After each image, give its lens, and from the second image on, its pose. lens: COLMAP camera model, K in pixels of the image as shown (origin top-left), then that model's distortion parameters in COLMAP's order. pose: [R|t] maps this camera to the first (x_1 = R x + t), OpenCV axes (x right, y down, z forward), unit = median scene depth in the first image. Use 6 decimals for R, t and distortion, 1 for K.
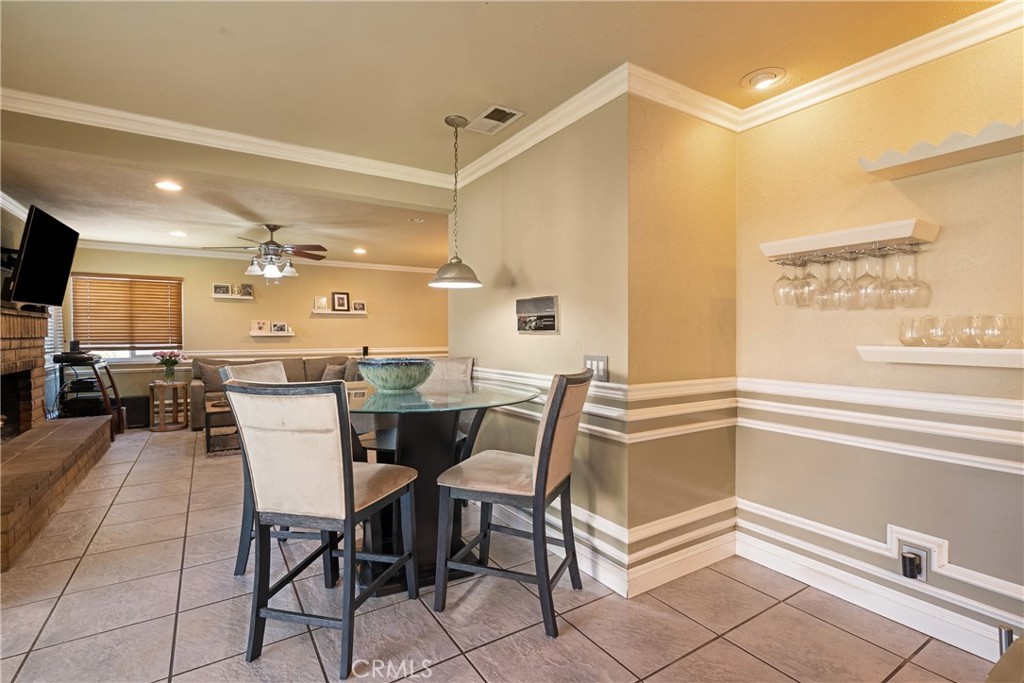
lens RADIAL K [[472.9, 0, 510.7], [0, 472.9, 341.0], [0, 0, 1]] dist [-0.001155, 0.000786]
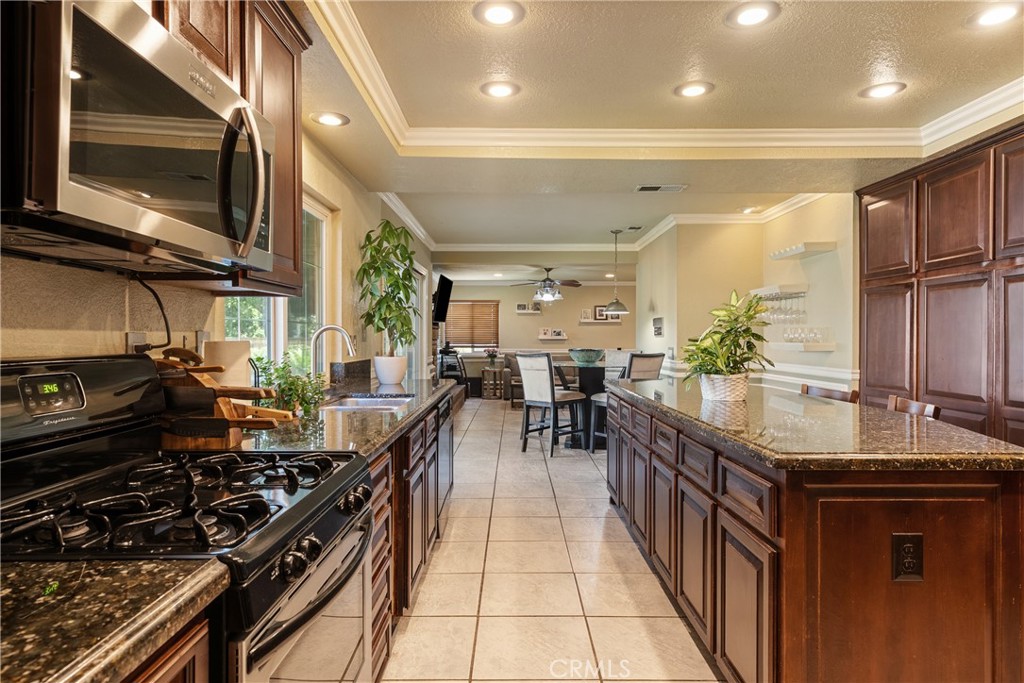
lens RADIAL K [[579.6, 0, 518.5], [0, 579.6, 339.8], [0, 0, 1]] dist [0.000184, 0.000028]
pose [[0.844616, 0.002622, -0.535367, 0.371160], [-0.010155, 0.999887, -0.011124, 0.012773], [0.535277, 0.014832, 0.844546, -0.564226]]
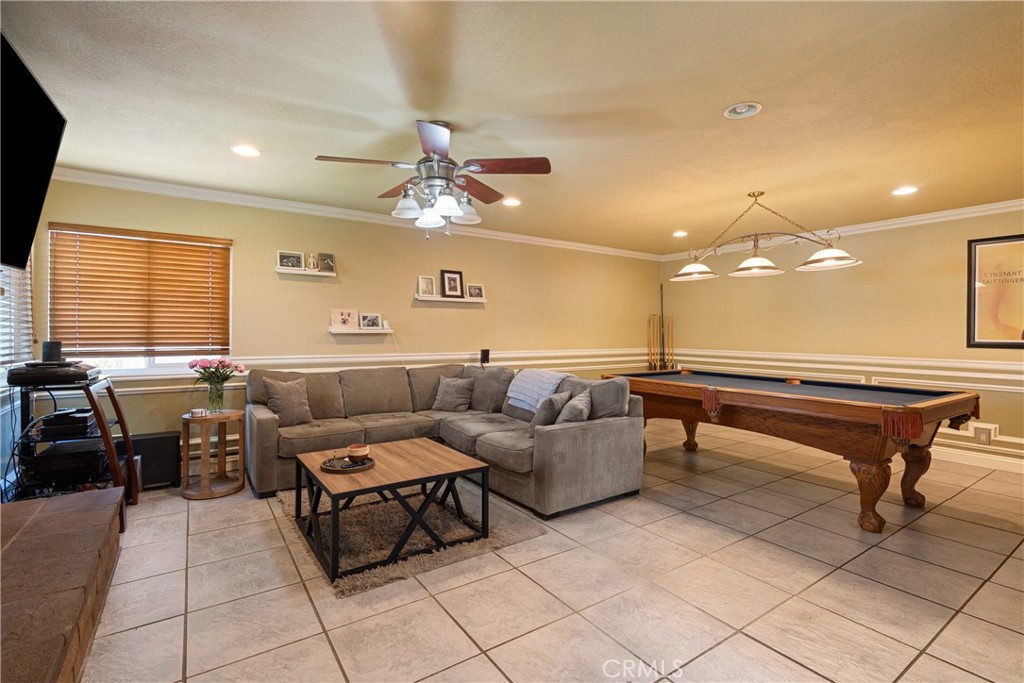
lens RADIAL K [[472.9, 0, 516.3], [0, 472.9, 333.3], [0, 0, 1]] dist [-0.001155, 0.000786]
pose [[0.999511, 0.003887, 0.031016, -0.363347], [-0.003499, 0.999915, -0.012556, -0.004070], [-0.031062, 0.012441, 0.999440, 0.394101]]
